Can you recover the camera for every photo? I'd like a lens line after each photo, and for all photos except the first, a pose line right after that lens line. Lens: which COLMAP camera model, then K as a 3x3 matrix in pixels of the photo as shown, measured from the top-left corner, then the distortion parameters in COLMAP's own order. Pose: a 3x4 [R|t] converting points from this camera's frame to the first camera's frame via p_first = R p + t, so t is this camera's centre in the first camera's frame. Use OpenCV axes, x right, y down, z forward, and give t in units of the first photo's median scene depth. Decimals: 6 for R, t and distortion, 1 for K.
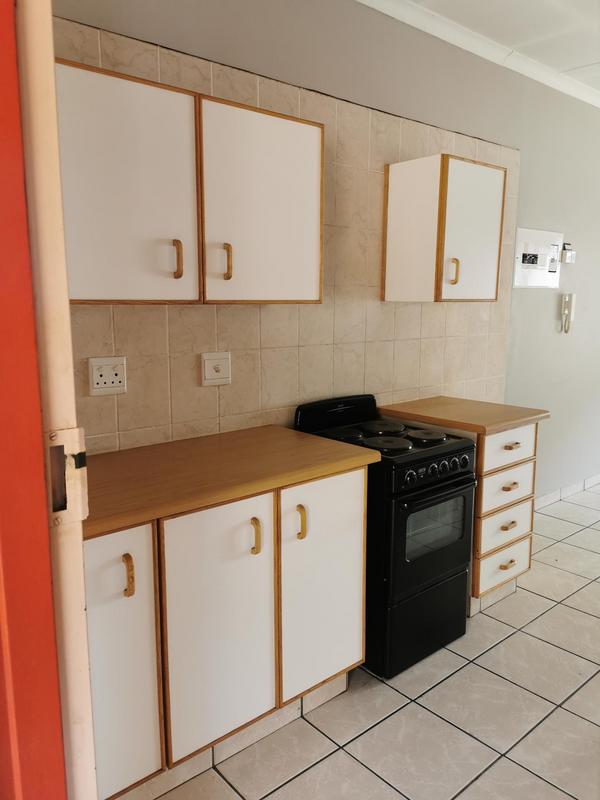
lens RADIAL K [[621.3, 0, 300.0], [0, 621.3, 400.0], [0, 0, 1]] dist [0.067999, -0.084364]
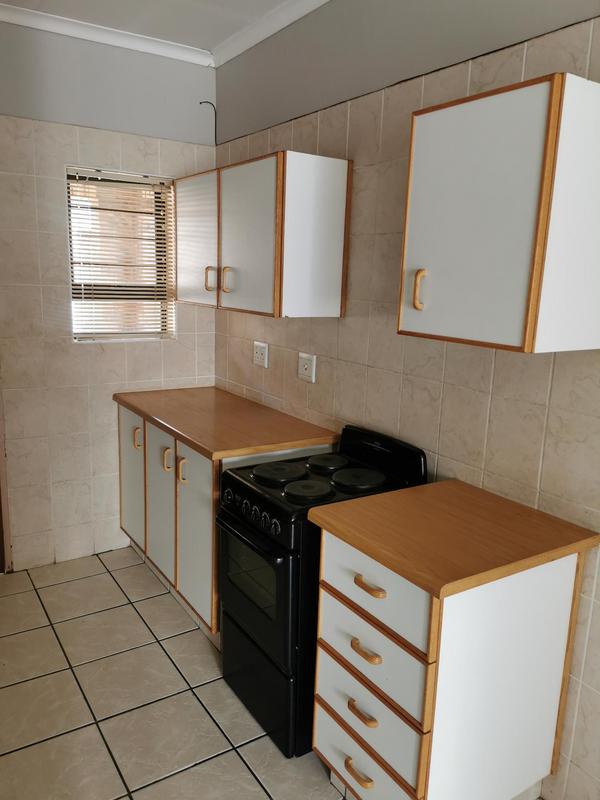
lens RADIAL K [[621.3, 0, 300.0], [0, 621.3, 400.0], [0, 0, 1]] dist [0.067999, -0.084364]
pose [[-0.153631, 0.186193, -0.970428, 0.960069], [-0.194133, 0.957259, 0.214400, -0.224062], [0.968870, 0.221330, -0.110918, 1.042298]]
